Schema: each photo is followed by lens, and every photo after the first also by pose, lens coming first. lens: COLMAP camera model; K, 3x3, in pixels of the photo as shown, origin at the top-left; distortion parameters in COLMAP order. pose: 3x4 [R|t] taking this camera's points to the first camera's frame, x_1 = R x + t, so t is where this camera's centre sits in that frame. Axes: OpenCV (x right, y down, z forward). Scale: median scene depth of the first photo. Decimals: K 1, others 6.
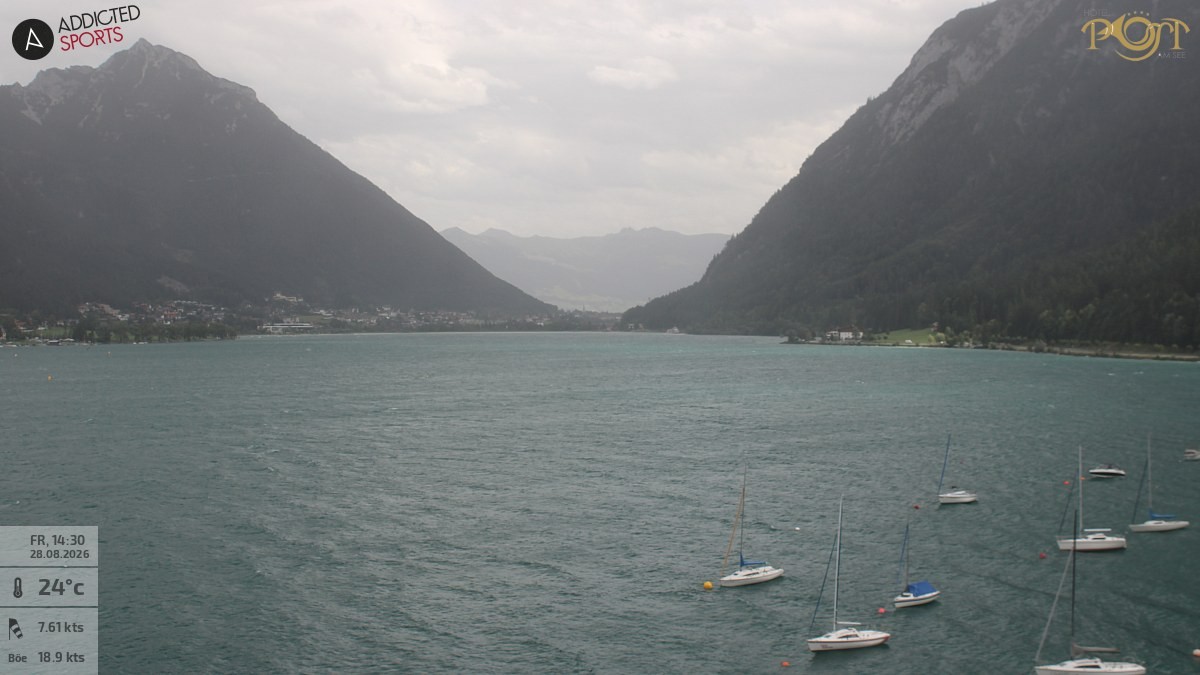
lens RADIAL K [[5099.6, 0, 600.0], [0, 5099.6, 337.5], [0, 0, 1]] dist [1.235725, 4.805148]
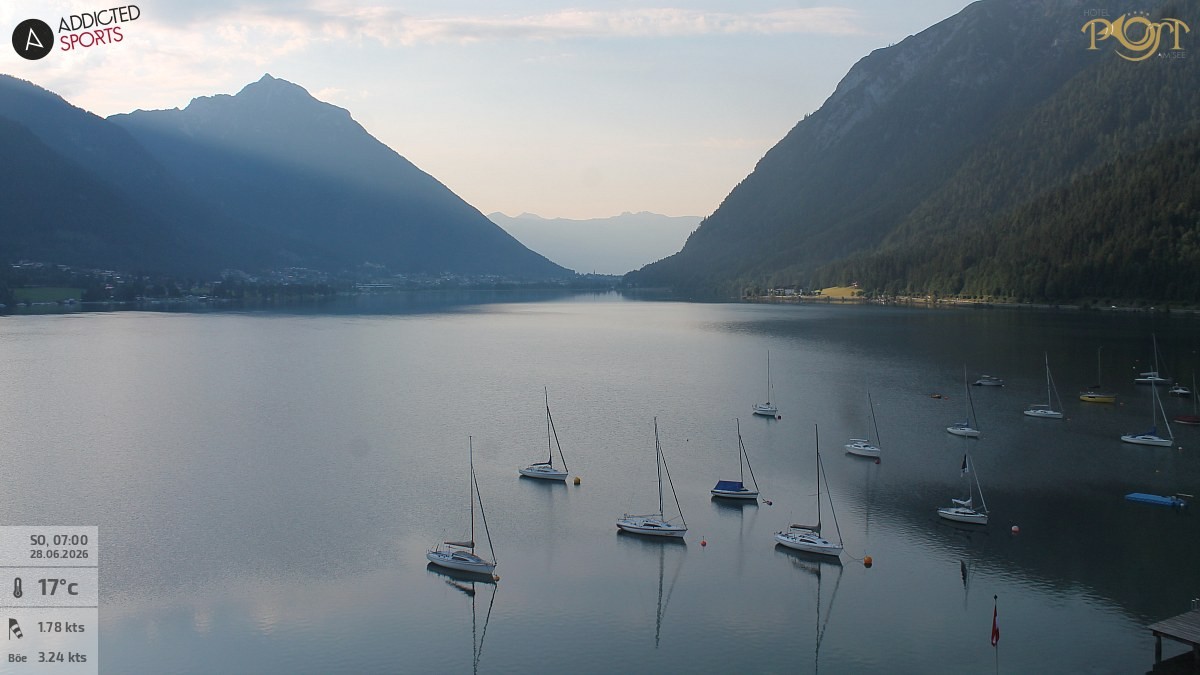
lens RADIAL K [[5099.6, 0, 600.0], [0, 5099.6, 337.5], [0, 0, 1]] dist [1.235725, 4.805148]
pose [[0.999994, -0.003368, 0.000252, -0.002044], [0.003366, 0.999952, 0.009224, -0.000916], [-0.000283, -0.009223, 0.999957, -0.342277]]
